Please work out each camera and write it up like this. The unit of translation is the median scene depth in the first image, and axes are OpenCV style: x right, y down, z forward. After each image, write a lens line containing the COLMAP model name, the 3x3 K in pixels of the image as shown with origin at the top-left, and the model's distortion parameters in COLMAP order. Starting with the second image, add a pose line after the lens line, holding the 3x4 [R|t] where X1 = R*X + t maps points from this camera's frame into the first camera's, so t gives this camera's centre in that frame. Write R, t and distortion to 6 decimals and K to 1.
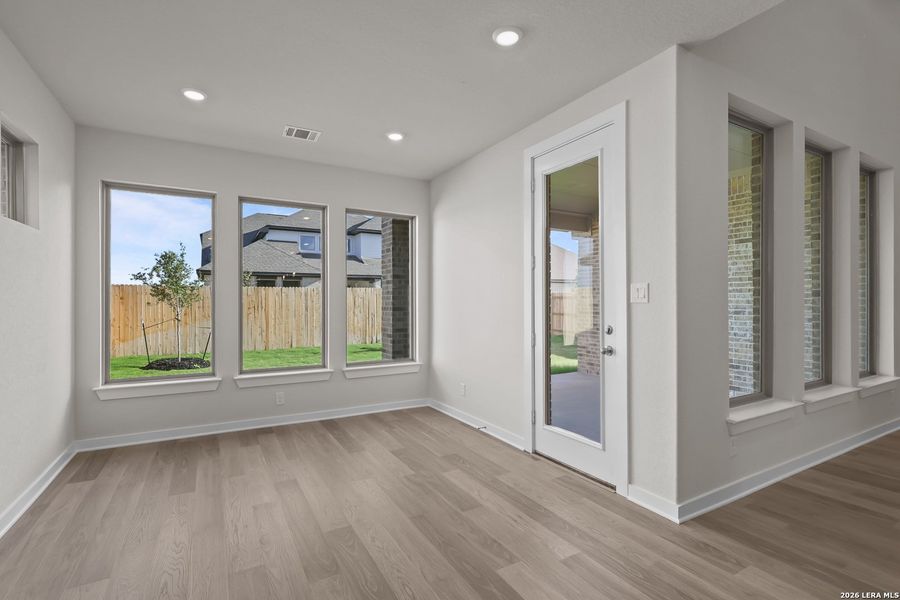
lens RADIAL K [[420.6, 0, 448.2], [0, 420.6, 299.7], [0, 0, 1]] dist [-0.006179, 0.002860]
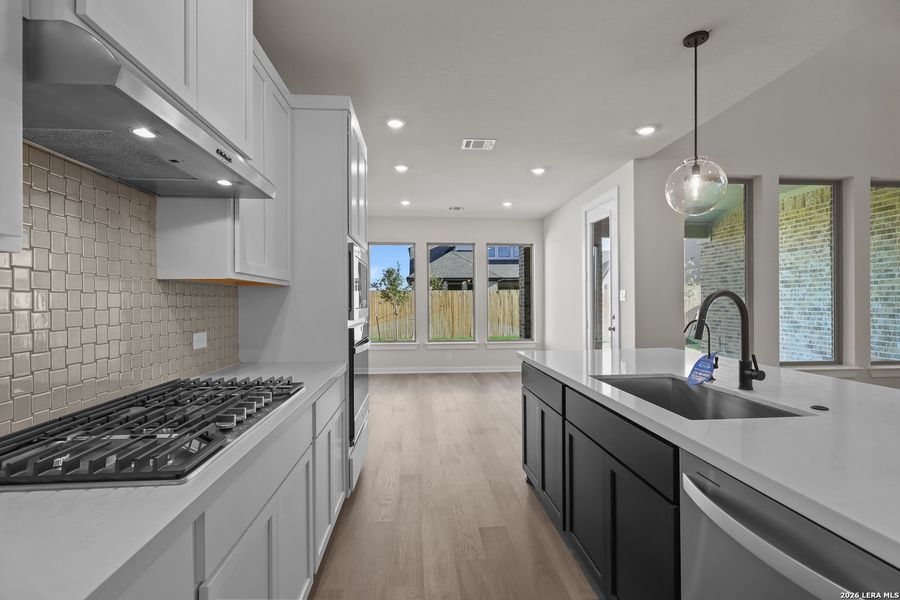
lens RADIAL K [[412.6, 0, 452.1], [0, 412.6, 300.7], [0, 0, 1]] dist [-0.002175, -0.000416]
pose [[0.908993, -0.004522, -0.416786, 0.172411], [0.005922, 0.999980, 0.002066, -0.000554], [0.416769, -0.004346, 0.909002, -0.290272]]
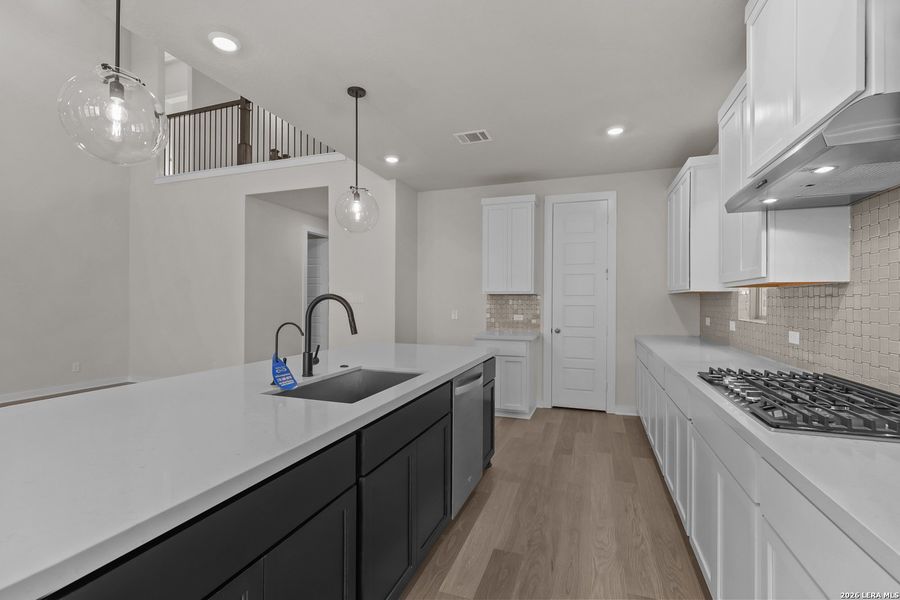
lens RADIAL K [[412.6, 0, 447.3], [0, 412.6, 305.2], [0, 0, 1]] dist [-0.002175, -0.000416]
pose [[-0.655526, -0.005189, 0.755155, -0.014908], [-0.002541, 0.999986, 0.004666, 0.000003], [-0.755168, 0.001140, -0.655530, 0.041304]]
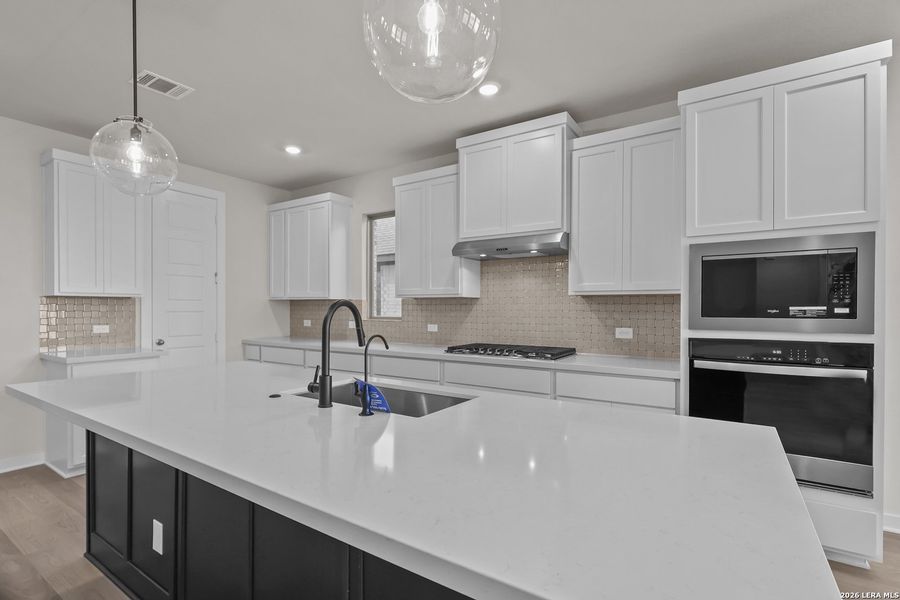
lens RADIAL K [[420.6, 0, 455.8], [0, 420.6, 315.1], [0, 0, 1]] dist [-0.006179, 0.002860]
pose [[-0.883766, 0.010683, -0.467807, 0.250949], [0.002738, 0.999840, 0.017661, -0.000974], [0.467921, 0.014327, -0.883654, 0.136291]]
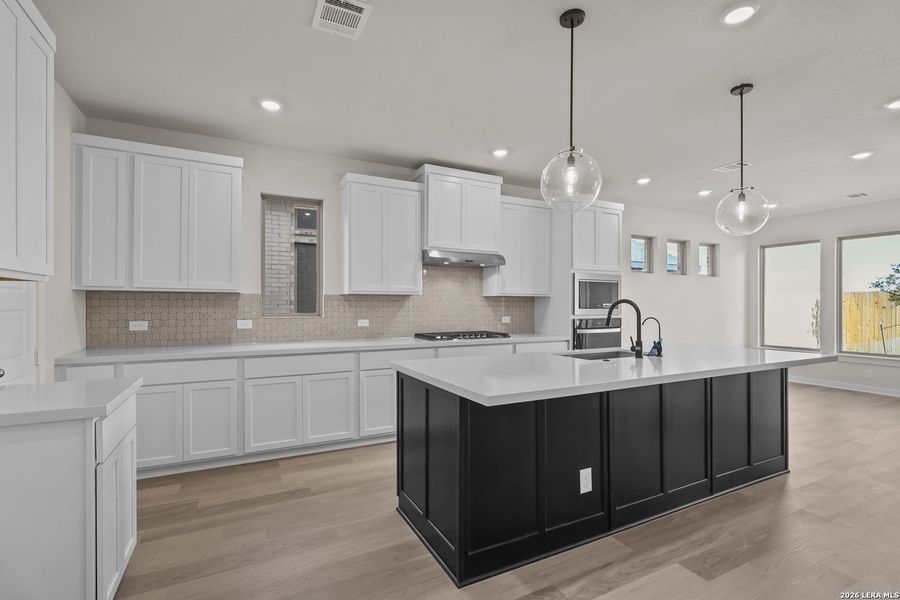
lens RADIAL K [[420.6, 0, 450.1], [0, 420.6, 304.6], [0, 0, 1]] dist [-0.006179, 0.002860]
pose [[-0.032089, 0.003201, -0.999480, 0.559260], [-0.000886, 0.999994, 0.003231, -0.001531], [0.999485, 0.000989, -0.032086, -0.193851]]
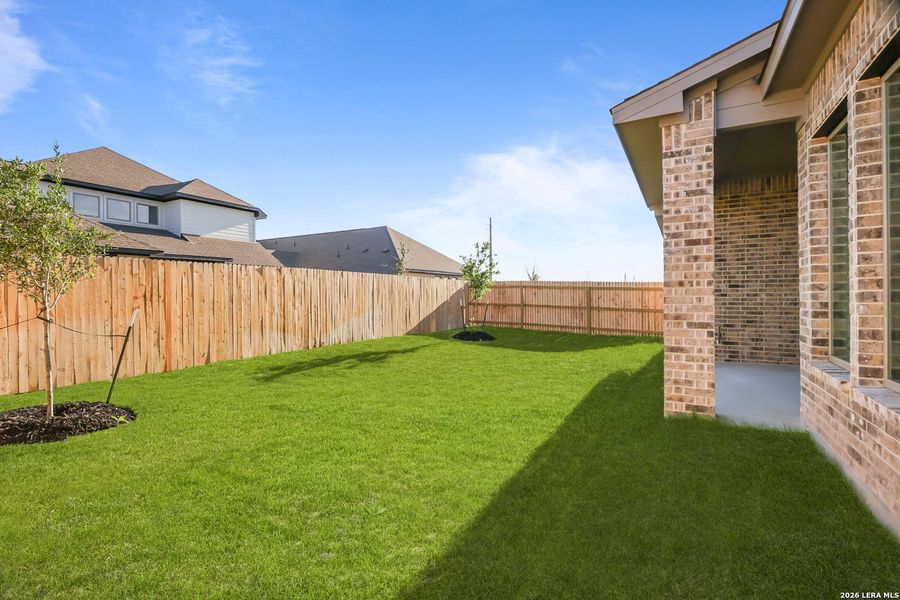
lens RADIAL K [[412.6, 0, 448.7], [0, 412.6, 297.5], [0, 0, 1]] dist [-0.002175, -0.000416]
pose [[0.854483, -0.008657, 0.519407, -0.616957], [0.005497, 0.999956, 0.007623, 0.027589], [-0.519450, -0.003659, 0.854493, 0.512766]]
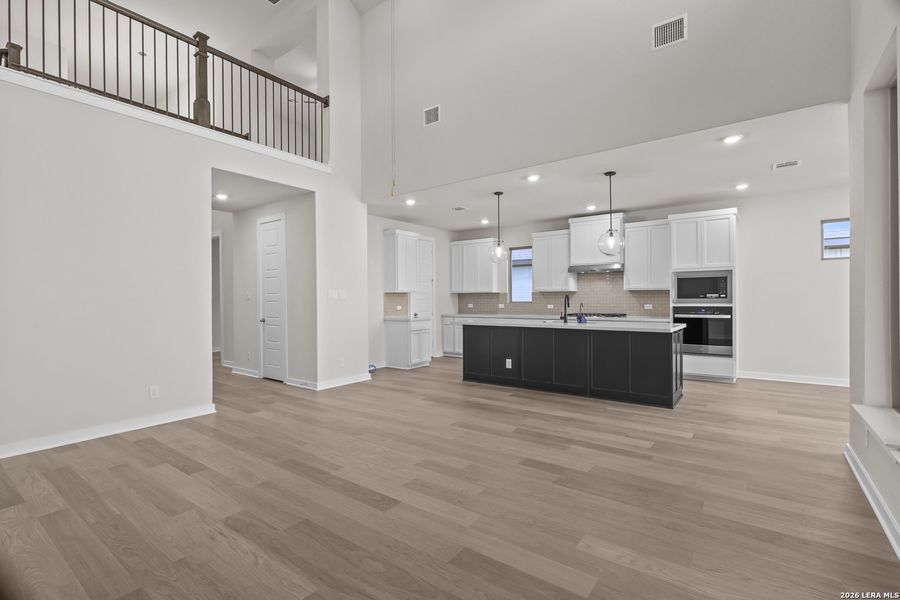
lens RADIAL K [[420.6, 0, 450.4], [0, 420.6, 302.9], [0, 0, 1]] dist [-0.006179, 0.002860]
pose [[-0.910897, 0.014723, -0.412370, 0.669701], [0.011110, 0.999876, 0.011157, 0.000400], [0.412483, 0.005581, -0.910948, 0.494247]]
